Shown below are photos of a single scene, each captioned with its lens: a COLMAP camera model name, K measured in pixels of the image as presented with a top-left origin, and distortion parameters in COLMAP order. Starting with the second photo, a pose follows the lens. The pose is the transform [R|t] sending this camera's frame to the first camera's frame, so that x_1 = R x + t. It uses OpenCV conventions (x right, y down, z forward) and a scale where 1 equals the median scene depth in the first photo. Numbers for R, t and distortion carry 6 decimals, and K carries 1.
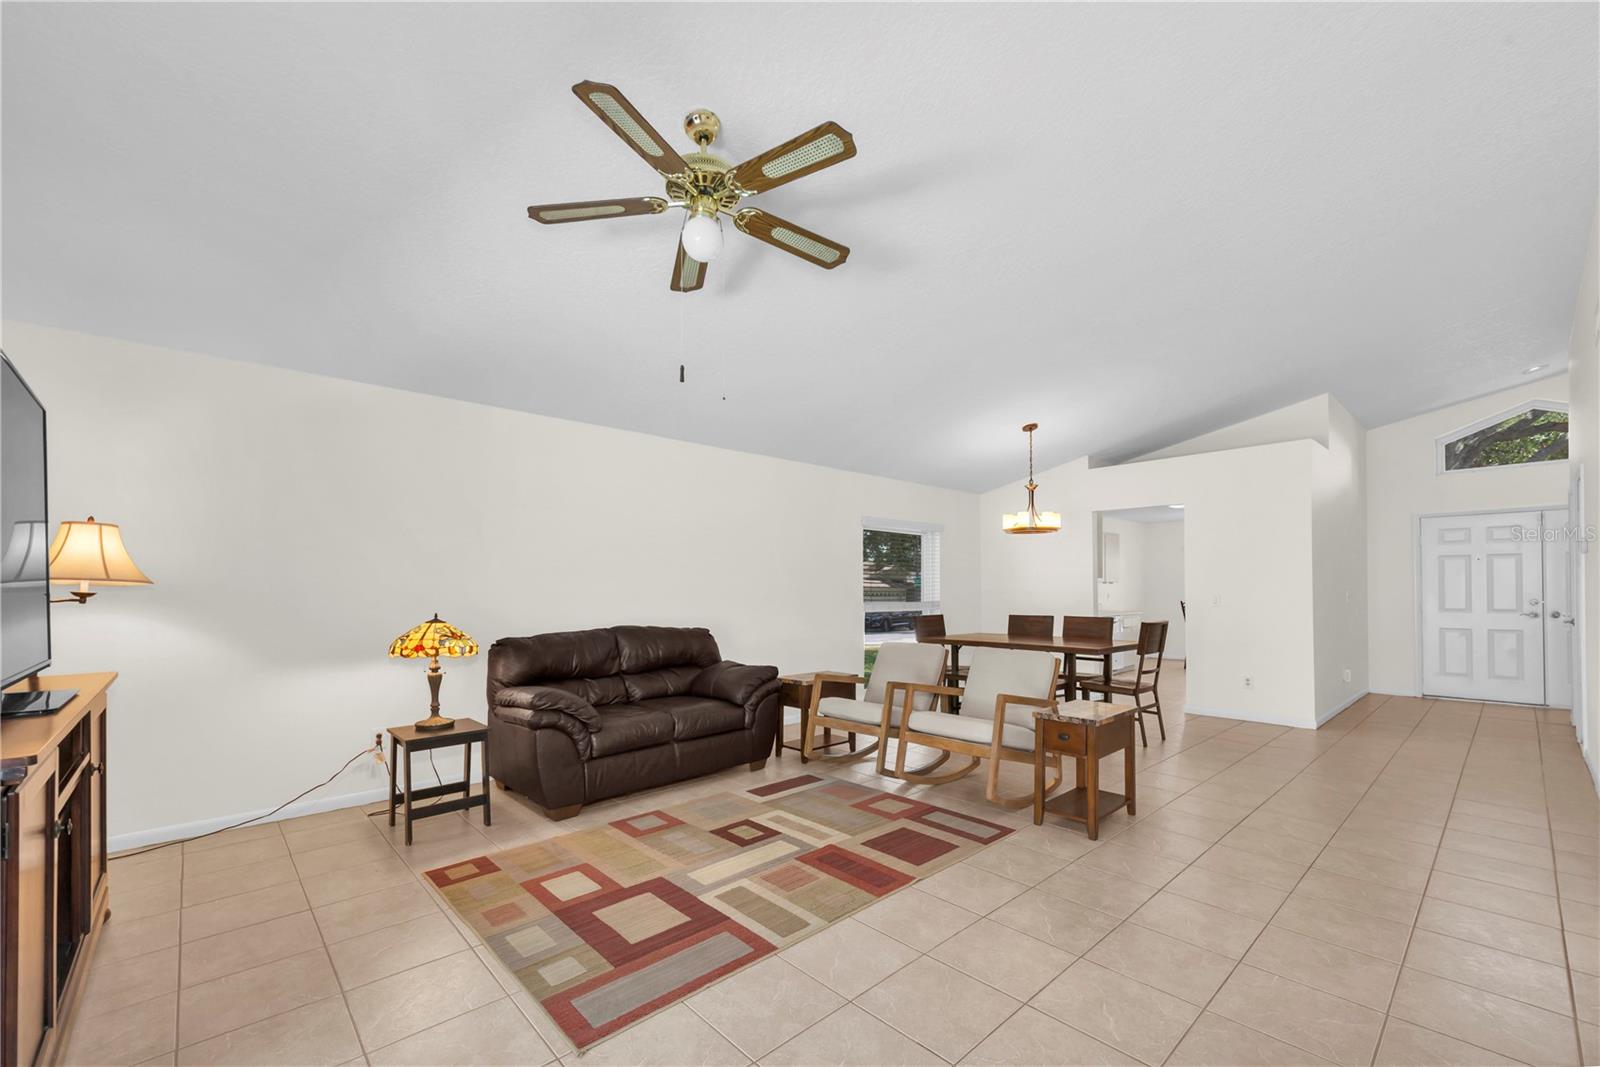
lens RADIAL K [[667.0, 0, 803.4], [0, 667.0, 572.9], [0, 0, 1]] dist [-0.000120, -0.000031]
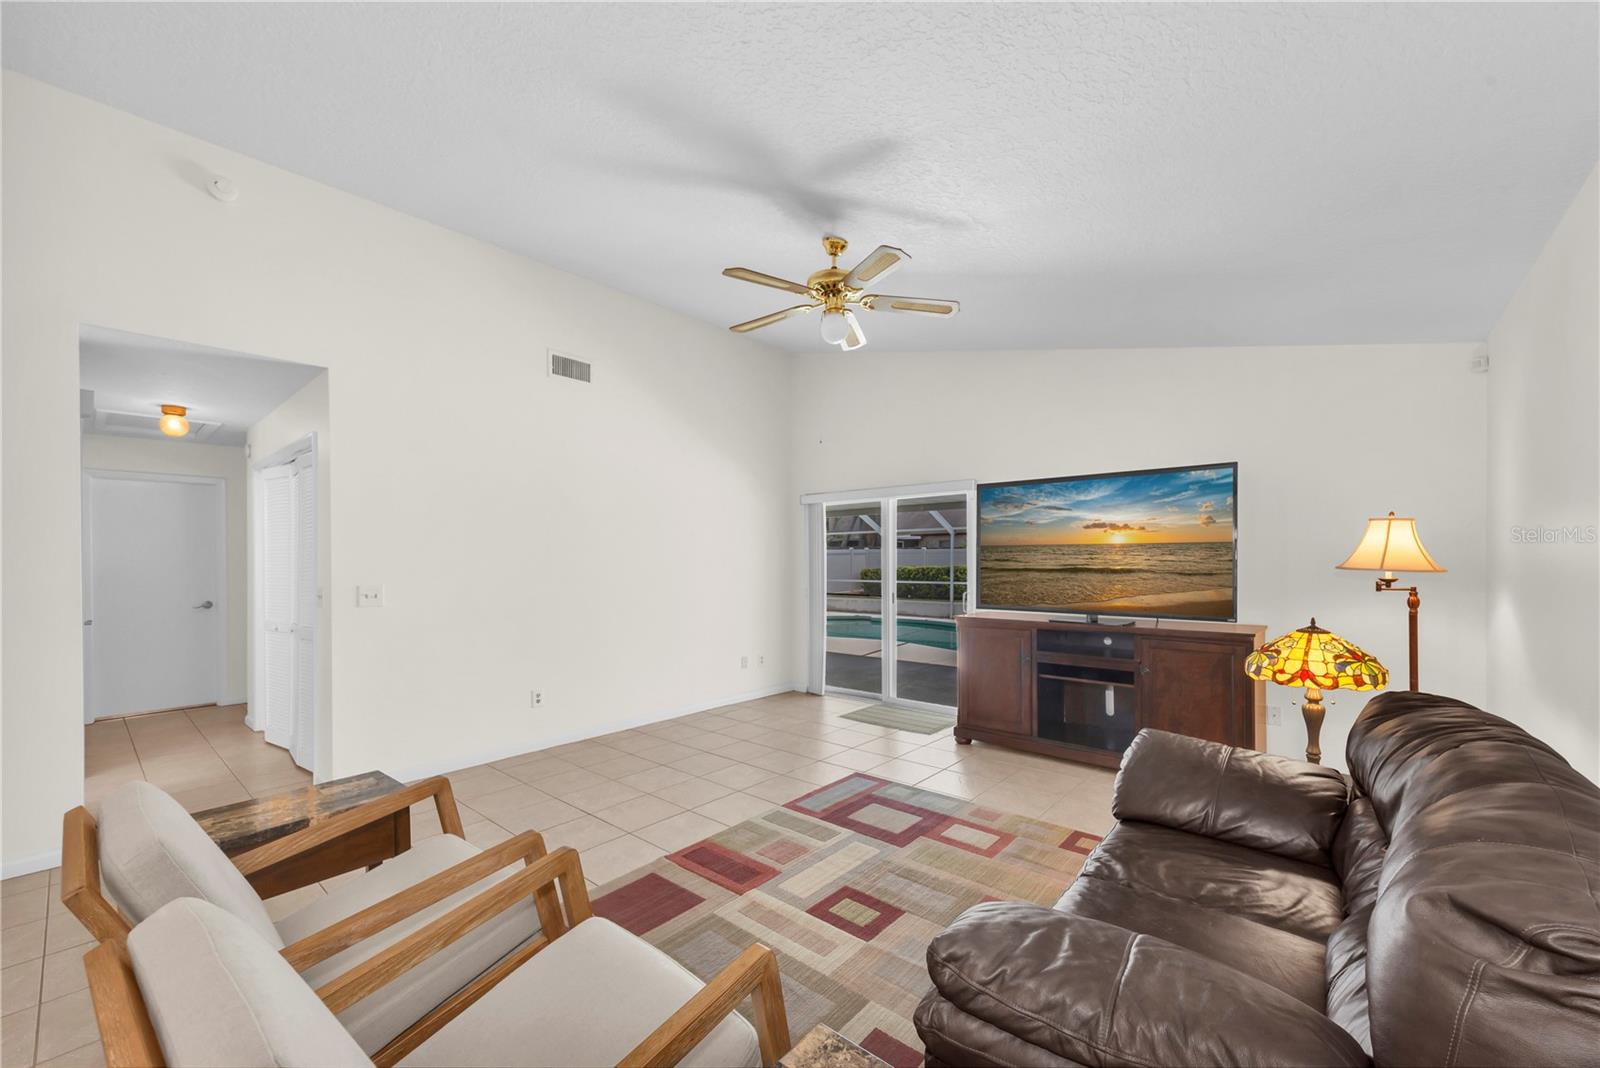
lens RADIAL K [[626.3, 0, 800.9], [0, 626.3, 564.3], [0, 0, 1]] dist [0.014441, -0.004709]
pose [[-0.993855, 0.004095, -0.110613, 0.052095], [0.004640, 0.999978, -0.004676, 0.003402], [0.110592, -0.005160, -0.993853, 1.761704]]
